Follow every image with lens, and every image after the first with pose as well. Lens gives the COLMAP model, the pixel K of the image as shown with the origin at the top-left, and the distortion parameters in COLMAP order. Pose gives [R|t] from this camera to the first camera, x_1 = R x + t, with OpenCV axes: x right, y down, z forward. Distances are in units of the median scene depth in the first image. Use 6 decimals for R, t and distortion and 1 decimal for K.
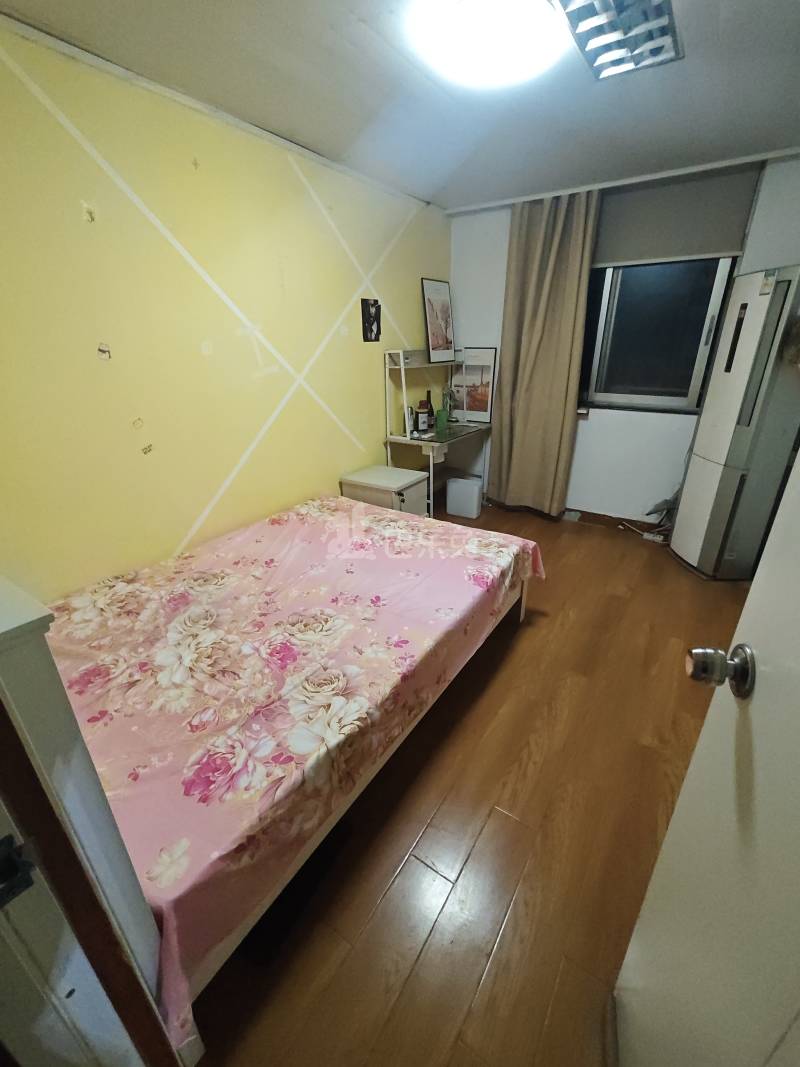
lens RADIAL K [[454.5, 0, 408.2], [0, 454.5, 538.0], [0, 0, 1]] dist [-0.018721, 0.008457]
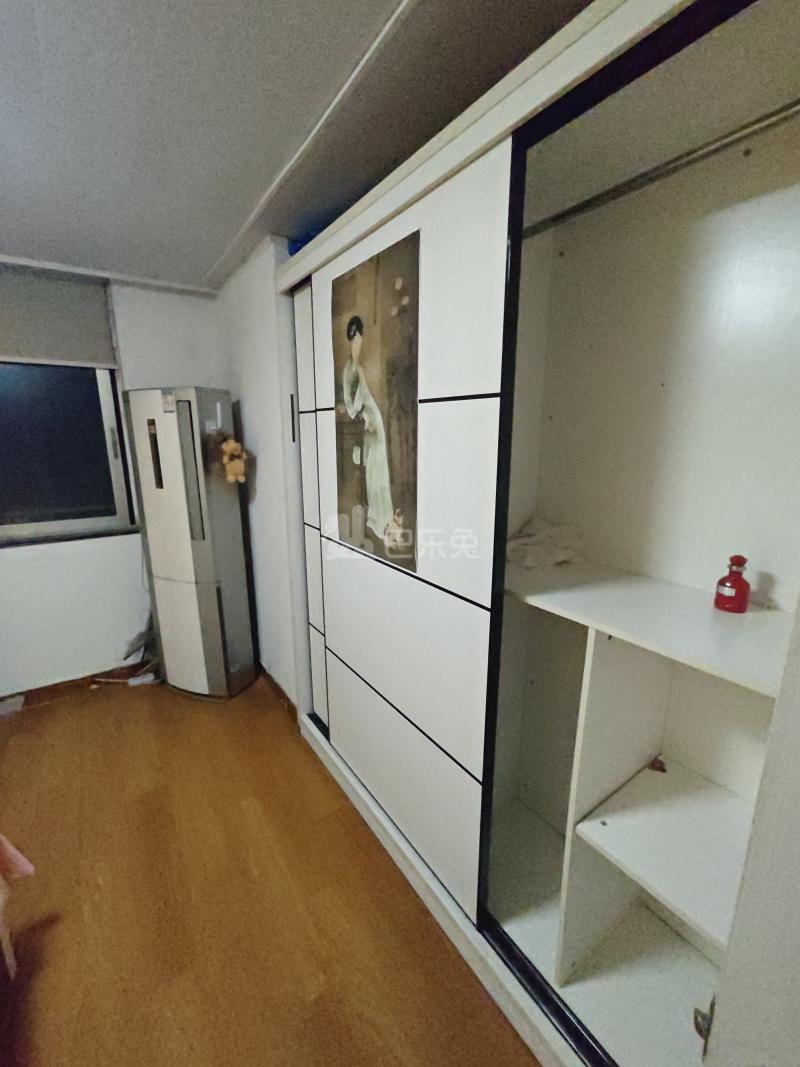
lens RADIAL K [[454.5, 0, 408.2], [0, 454.5, 538.0], [0, 0, 1]] dist [-0.018721, 0.008457]
pose [[0.376305, -0.199233, 0.904821, 0.046876], [0.370901, 0.927329, 0.049936, -0.124683], [-0.849015, 0.316808, 0.422854, 0.205828]]
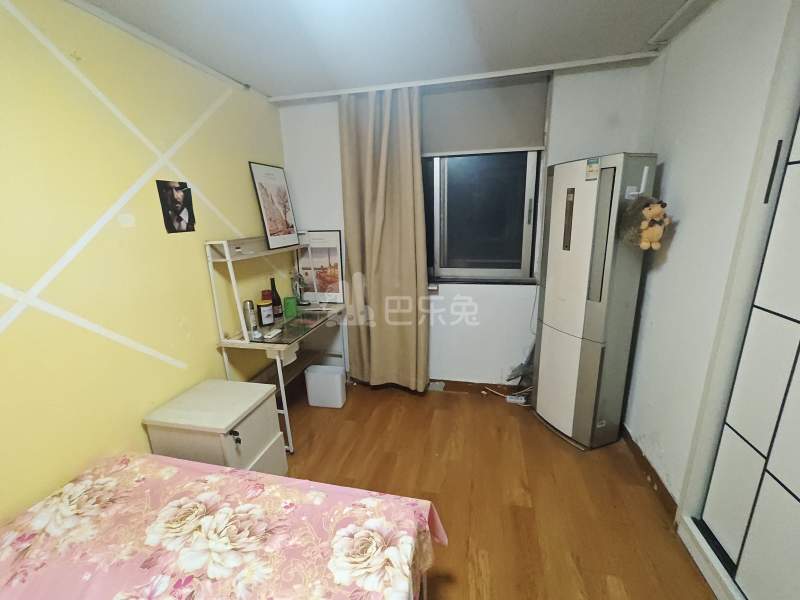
lens RADIAL K [[340.8, 0, 401.9], [0, 340.8, 301.6], [0, 0, 1]] dist [-0.018721, 0.008457]
pose [[0.939778, -0.101893, 0.326244, 0.082324], [0.154424, 0.978129, -0.139343, -0.188938], [-0.304910, 0.181331, 0.934959, 0.384440]]
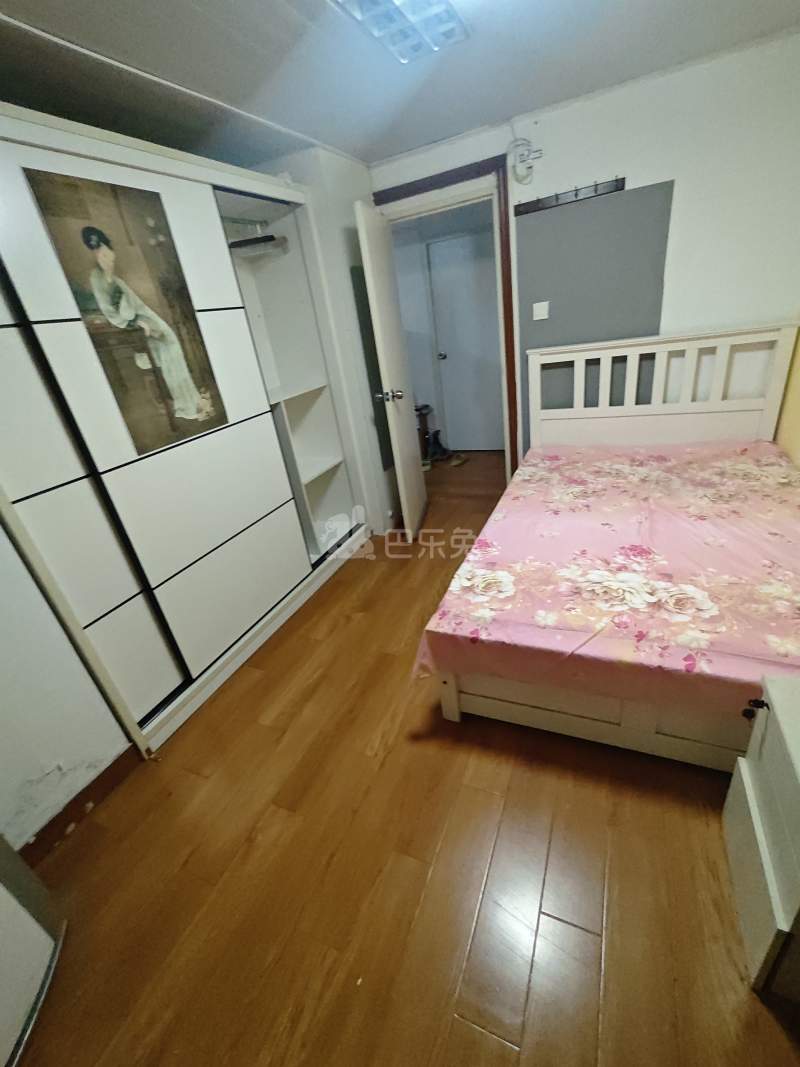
lens RADIAL K [[459.0, 0, 400.0], [0, 459.0, 533.5], [0, 0, 1]] dist [-0.000894, 0.008648]
pose [[-0.977758, 0.197398, -0.070876, 0.282074], [0.075084, 0.644968, 0.760512, -0.513078], [0.195836, 0.738275, -0.645444, 1.108111]]
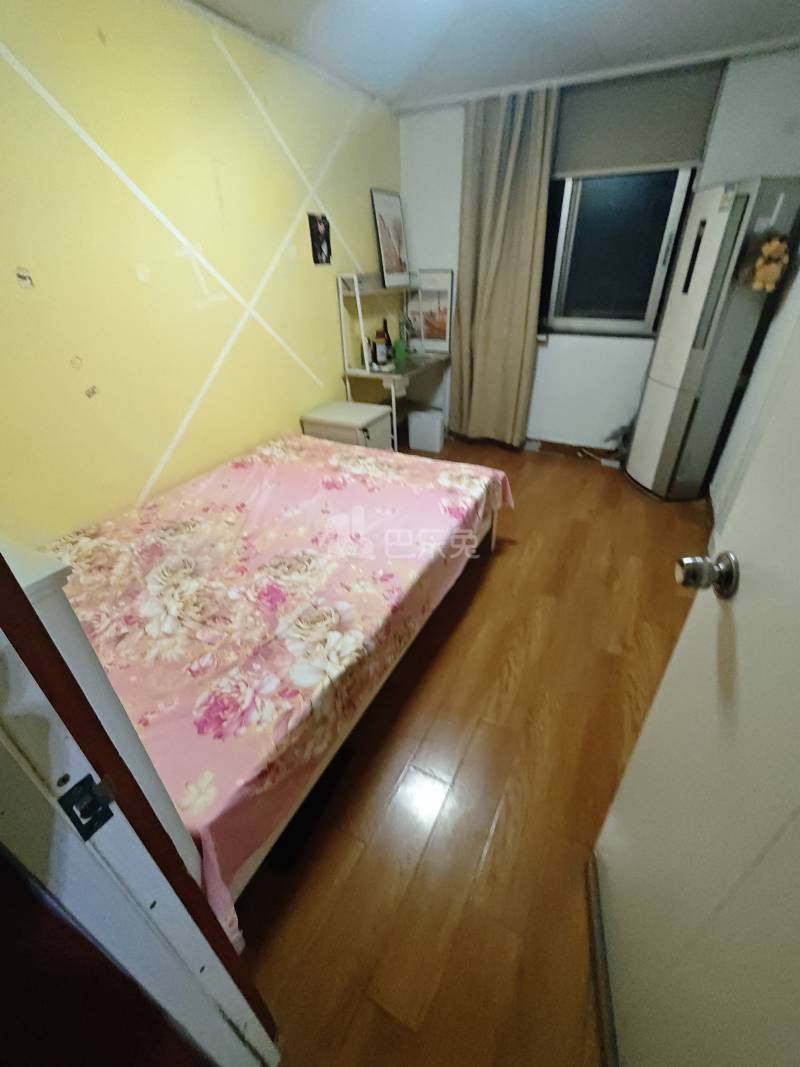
lens RADIAL K [[454.5, 0, 408.2], [0, 454.5, 538.0], [0, 0, 1]] dist [-0.018721, 0.008457]
pose [[0.993679, -0.064732, 0.091714, -0.030477], [0.051833, 0.989264, 0.136636, 0.003557], [-0.099574, -0.131019, 0.986367, -0.002232]]
